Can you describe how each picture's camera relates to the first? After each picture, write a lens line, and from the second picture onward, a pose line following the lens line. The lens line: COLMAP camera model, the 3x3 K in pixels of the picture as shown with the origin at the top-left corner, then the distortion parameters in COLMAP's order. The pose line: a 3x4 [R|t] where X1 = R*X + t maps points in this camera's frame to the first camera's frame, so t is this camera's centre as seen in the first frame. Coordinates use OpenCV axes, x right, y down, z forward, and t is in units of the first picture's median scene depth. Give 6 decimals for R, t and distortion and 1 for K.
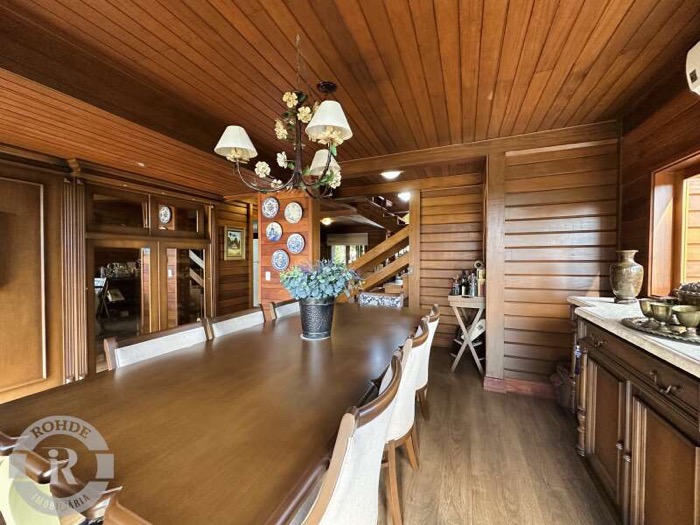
lens RADIAL K [[278.4, 0, 350.3], [0, 278.4, 262.5], [0, 0, 1]] dist [-0.000699, -0.000070]
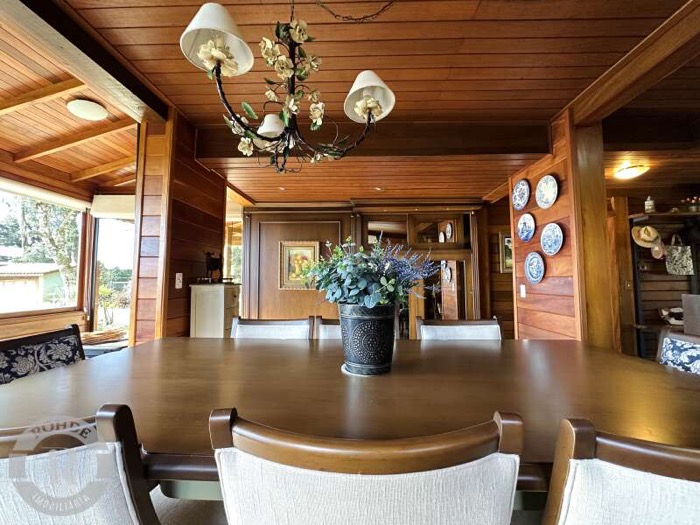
lens RADIAL K [[278.4, 0, 352.2], [0, 278.4, 262.8], [0, 0, 1]] dist [-0.000699, -0.000070]
pose [[0.355760, -0.057669, -0.932796, 0.218413], [-0.016673, 0.997544, -0.068031, 0.033255], [0.934429, 0.039756, 0.353925, 0.353899]]
